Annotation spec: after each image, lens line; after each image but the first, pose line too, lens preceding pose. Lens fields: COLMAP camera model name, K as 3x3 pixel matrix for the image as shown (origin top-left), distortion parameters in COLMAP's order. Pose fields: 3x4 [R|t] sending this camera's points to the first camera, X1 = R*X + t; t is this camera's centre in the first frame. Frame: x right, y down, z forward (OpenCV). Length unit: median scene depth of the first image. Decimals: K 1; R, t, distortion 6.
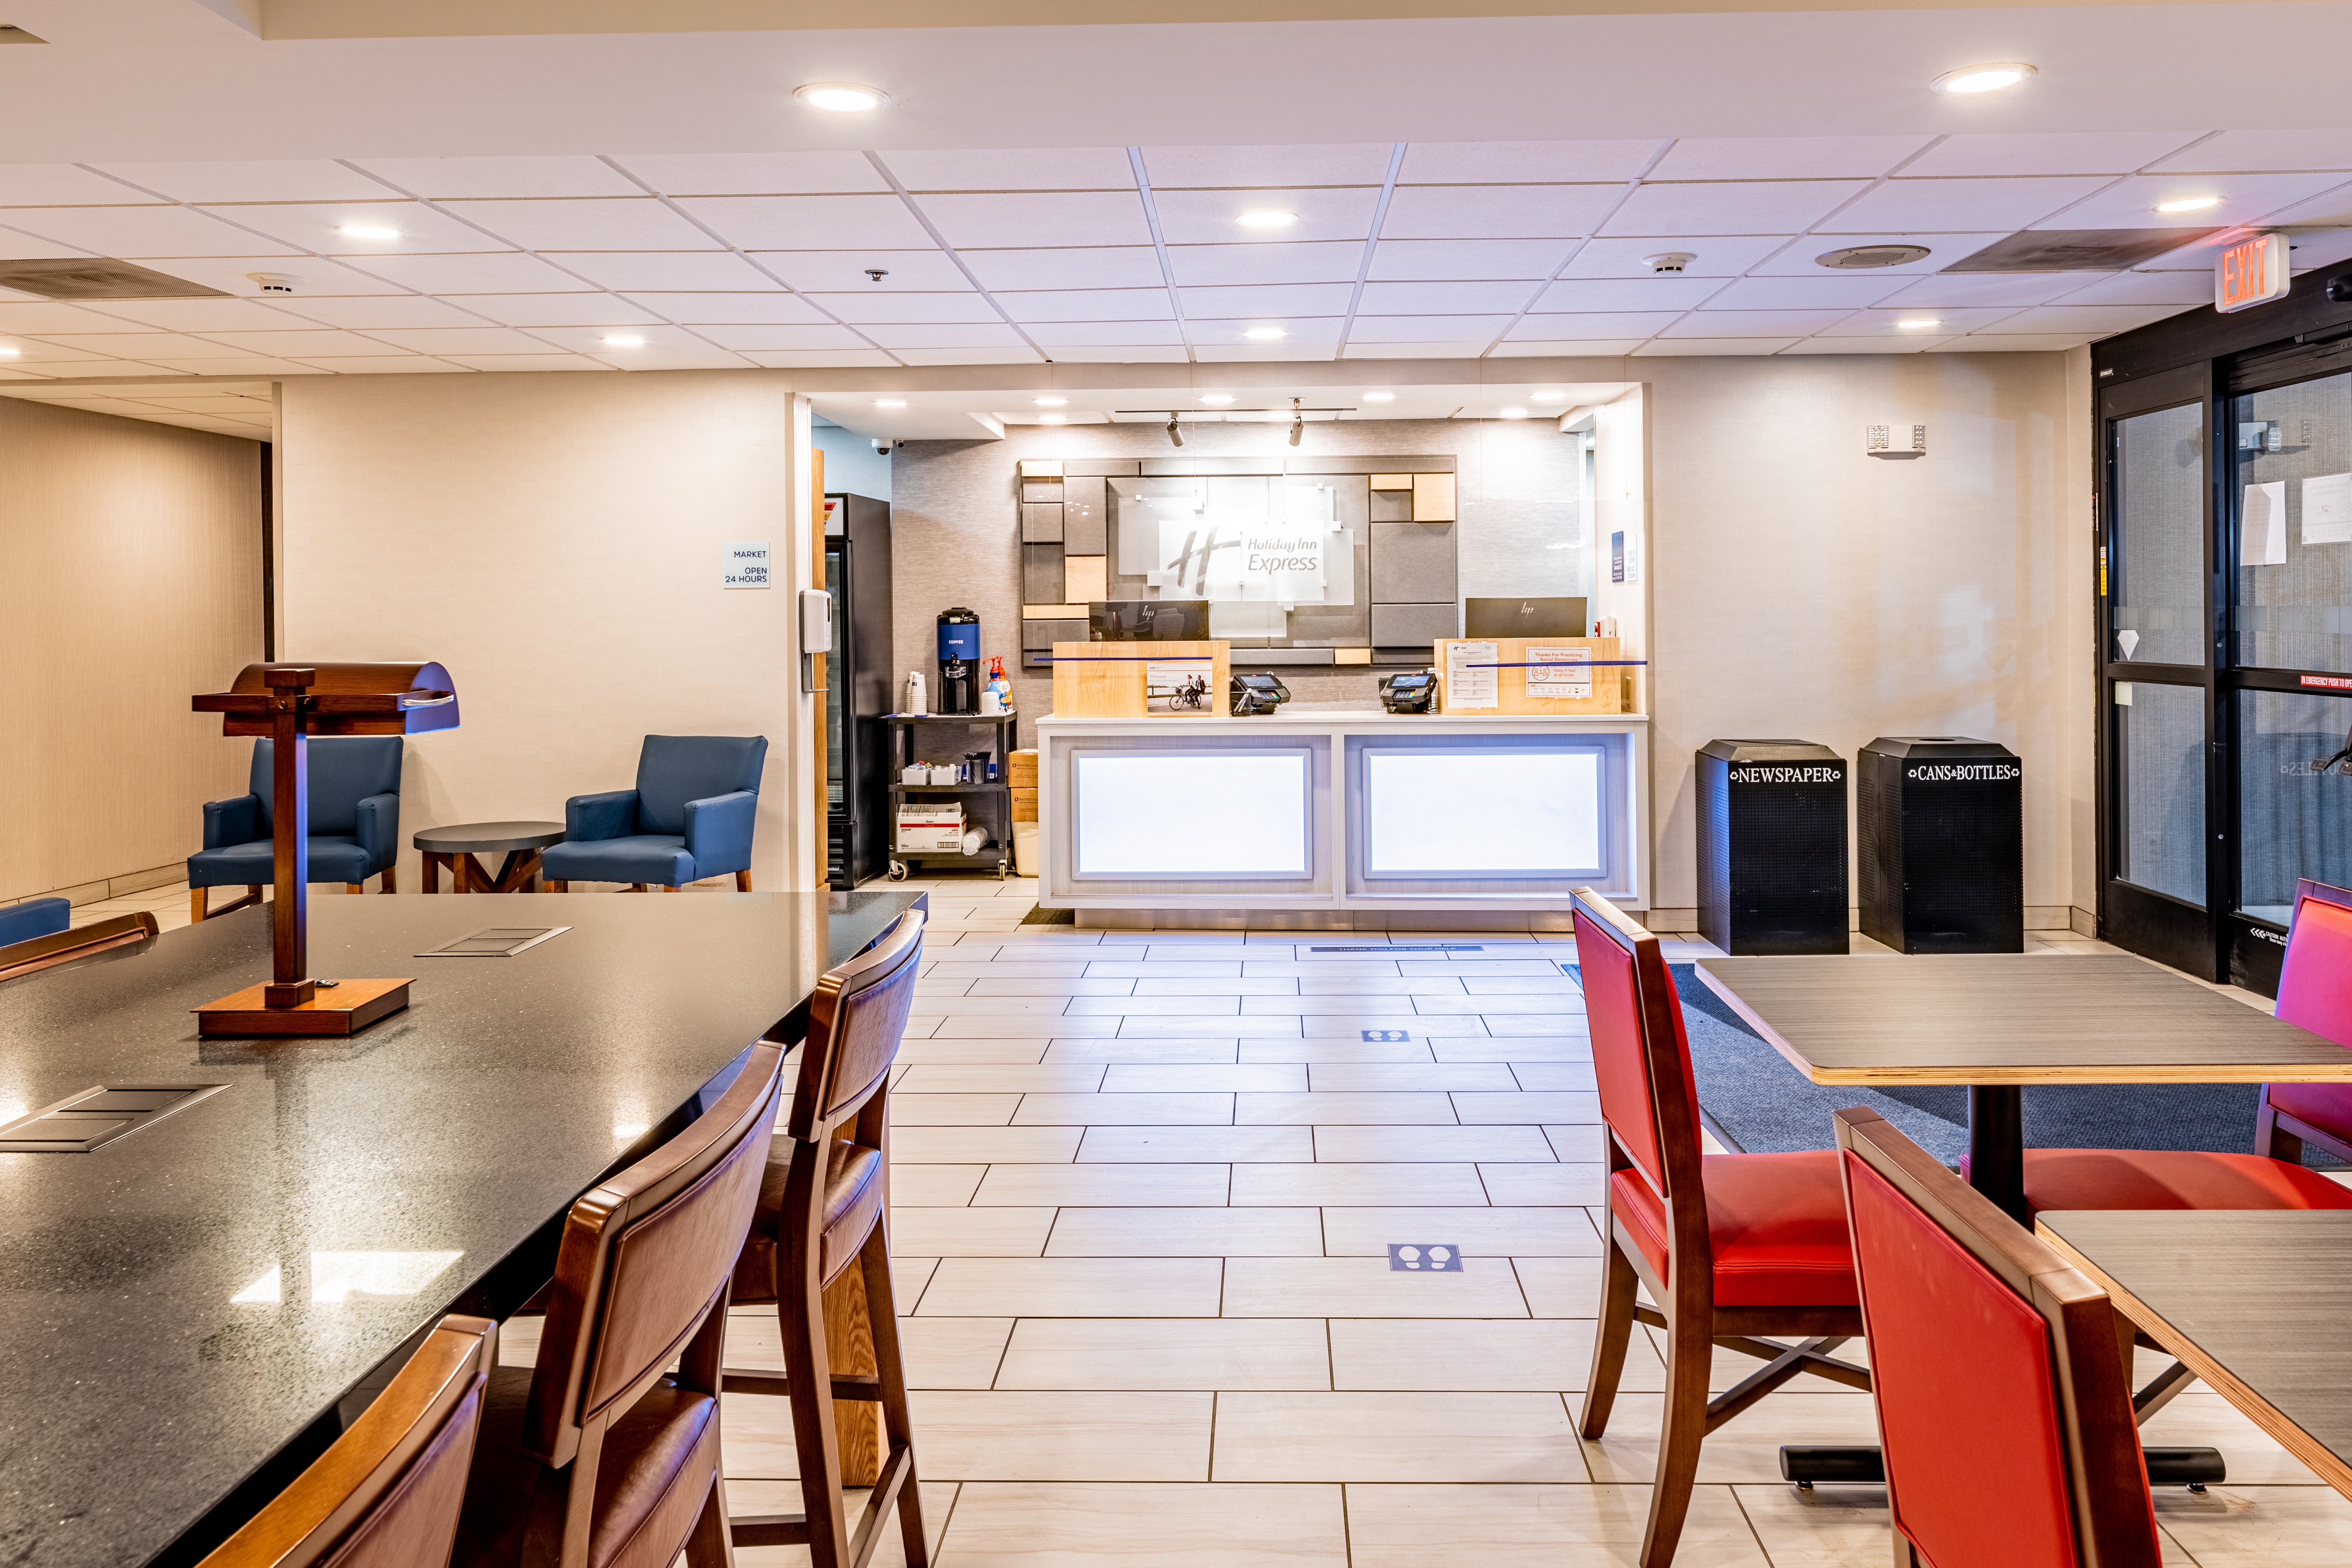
lens RADIAL K [[1589.3, 0, 1181.5], [0, 1589.3, 889.4], [0, 0, 1]] dist [-0.001560, -0.000462]
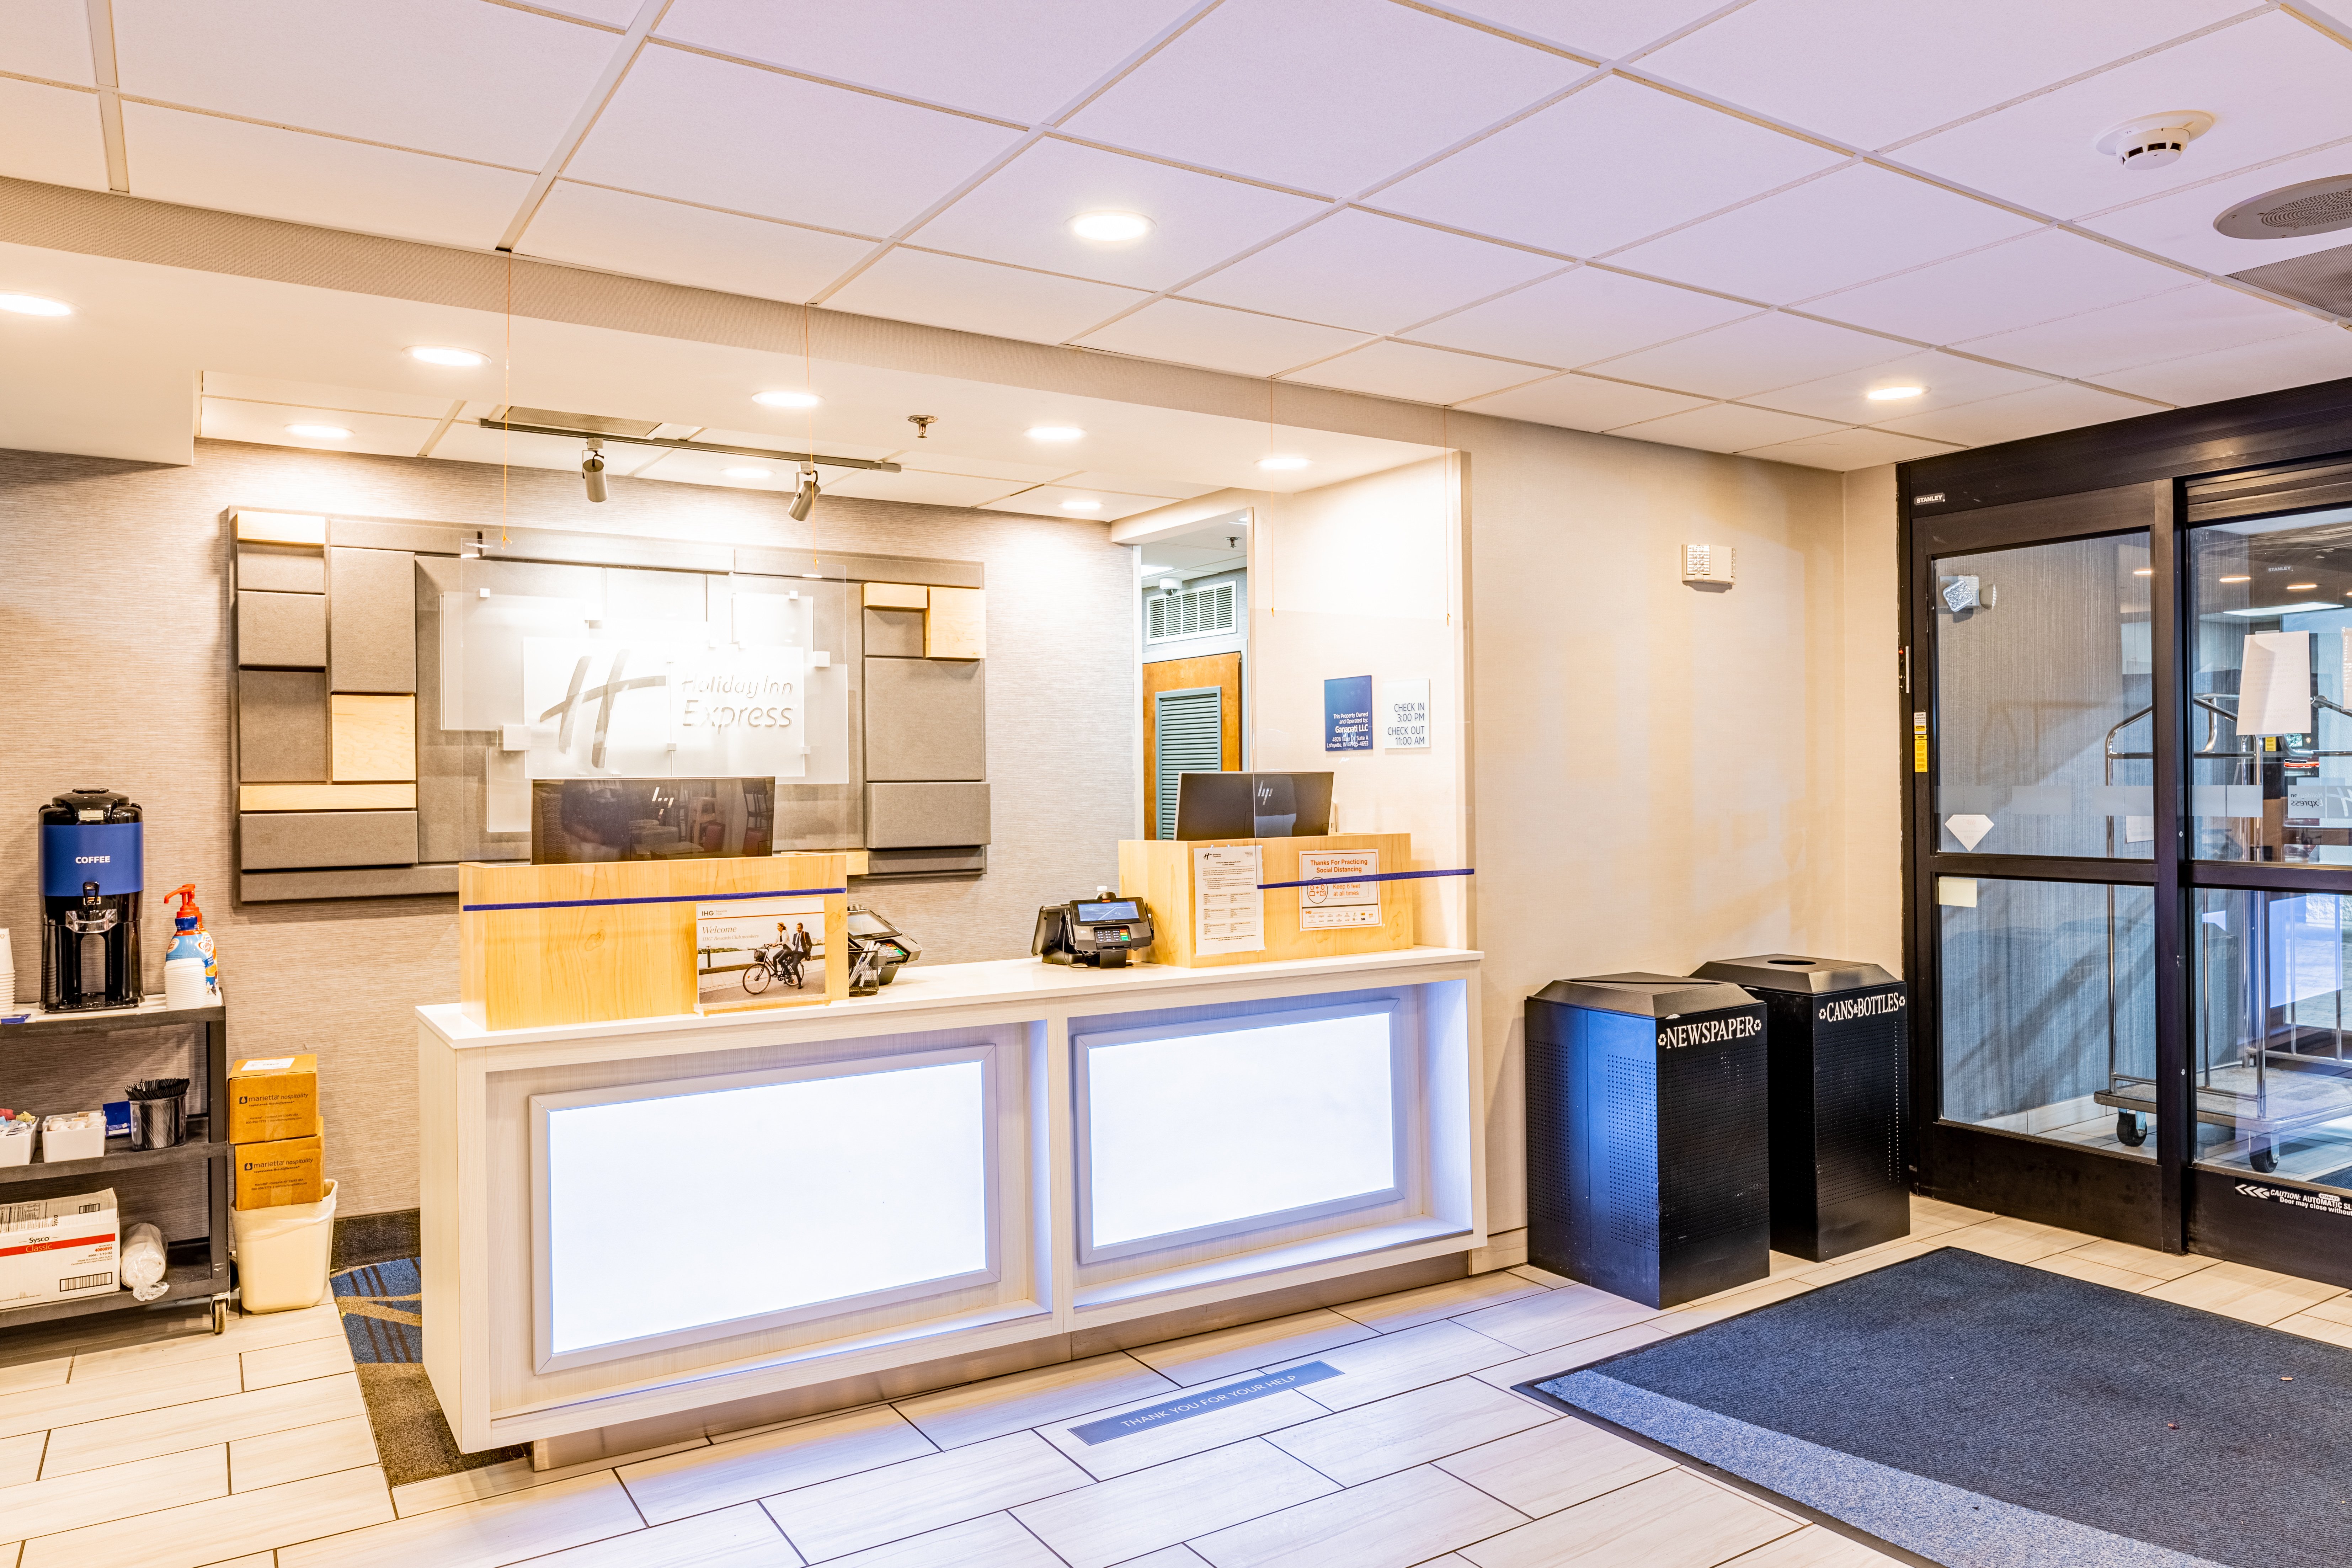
lens RADIAL K [[1589.3, 0, 1181.5], [0, 1589.3, 889.4], [0, 0, 1]] dist [-0.001560, -0.000462]
pose [[0.827716, -0.038850, 0.559801, -0.139186], [0.098785, 0.992109, -0.077210, -0.076762], [-0.552384, 0.119208, 0.825022, 0.418309]]
